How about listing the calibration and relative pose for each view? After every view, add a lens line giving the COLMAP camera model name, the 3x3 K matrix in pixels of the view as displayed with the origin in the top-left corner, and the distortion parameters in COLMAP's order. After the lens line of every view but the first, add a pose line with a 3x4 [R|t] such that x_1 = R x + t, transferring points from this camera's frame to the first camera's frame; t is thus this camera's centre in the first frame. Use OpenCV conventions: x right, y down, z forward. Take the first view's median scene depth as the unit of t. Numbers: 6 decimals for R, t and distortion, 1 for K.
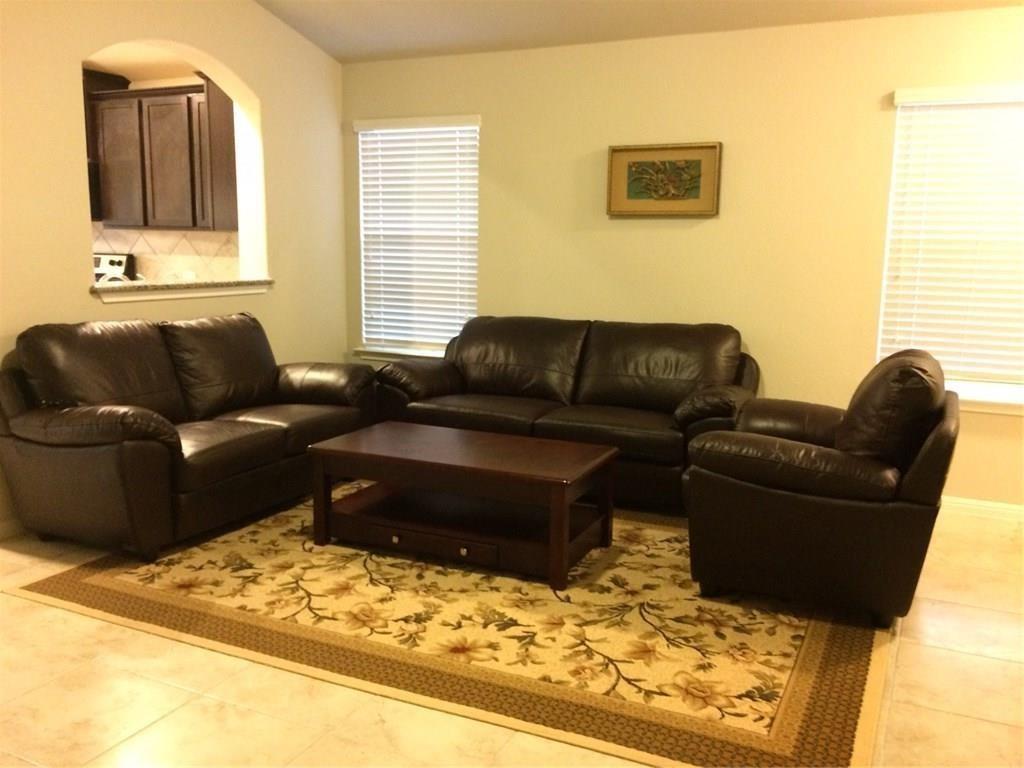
lens RADIAL K [[891.1, 0, 511.2], [0, 891.1, 380.3], [0, 0, 1]] dist [0.053655, -0.003171]
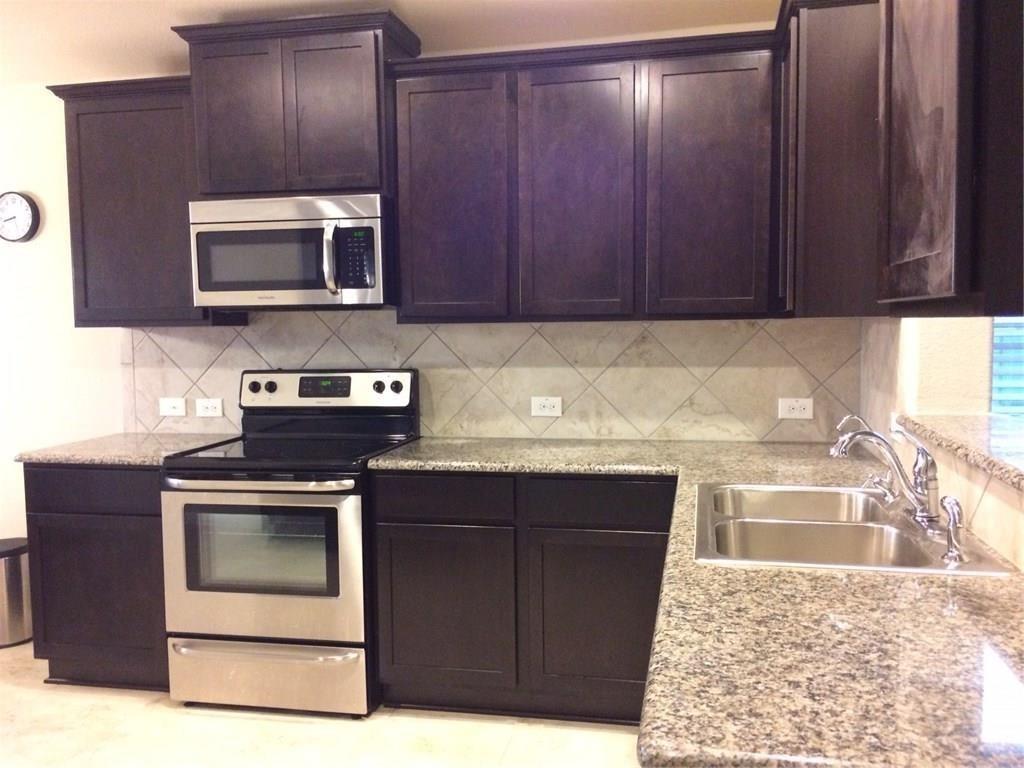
lens RADIAL K [[891.1, 0, 512.6], [0, 891.1, 383.5], [0, 0, 1]] dist [0.053655, -0.003171]
pose [[0.972985, -0.045338, 0.226372, -0.503752], [0.064493, 0.994869, -0.077946, -0.089793], [-0.221677, 0.090440, 0.970917, 0.493415]]
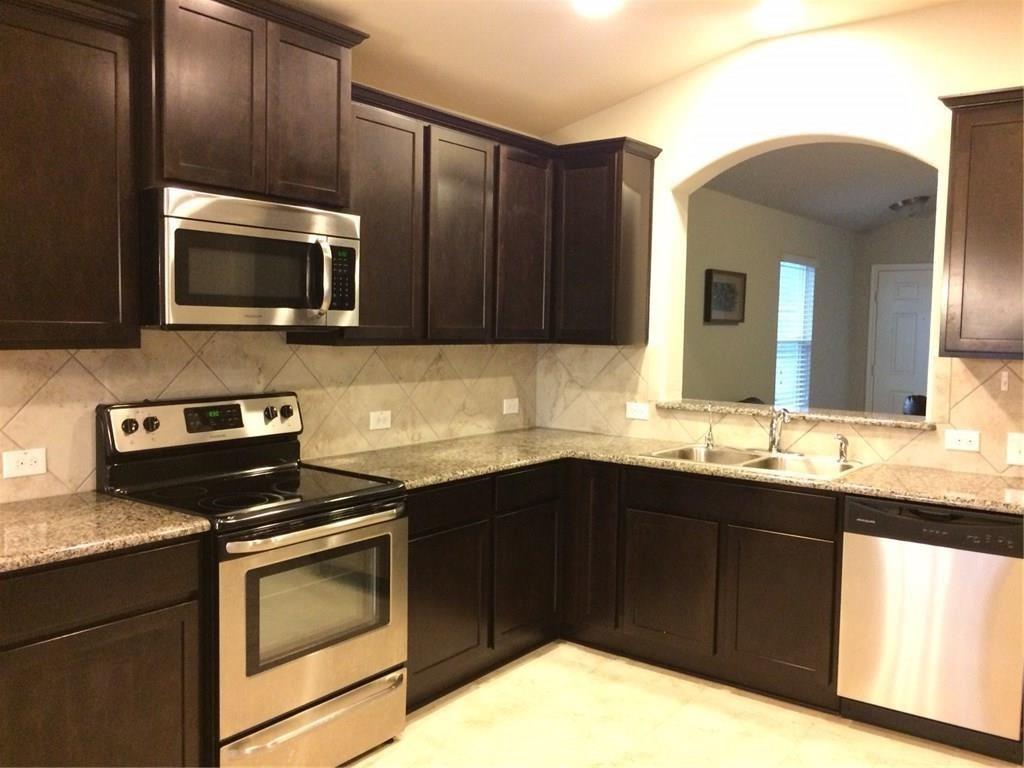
lens RADIAL K [[891.1, 0, 512.3], [0, 891.1, 385.1], [0, 0, 1]] dist [0.053655, -0.003171]
pose [[0.201653, -0.081668, 0.976046, -0.918042], [0.134949, 0.989331, 0.054899, -0.159991], [-0.970116, 0.120646, 0.210522, 0.801137]]
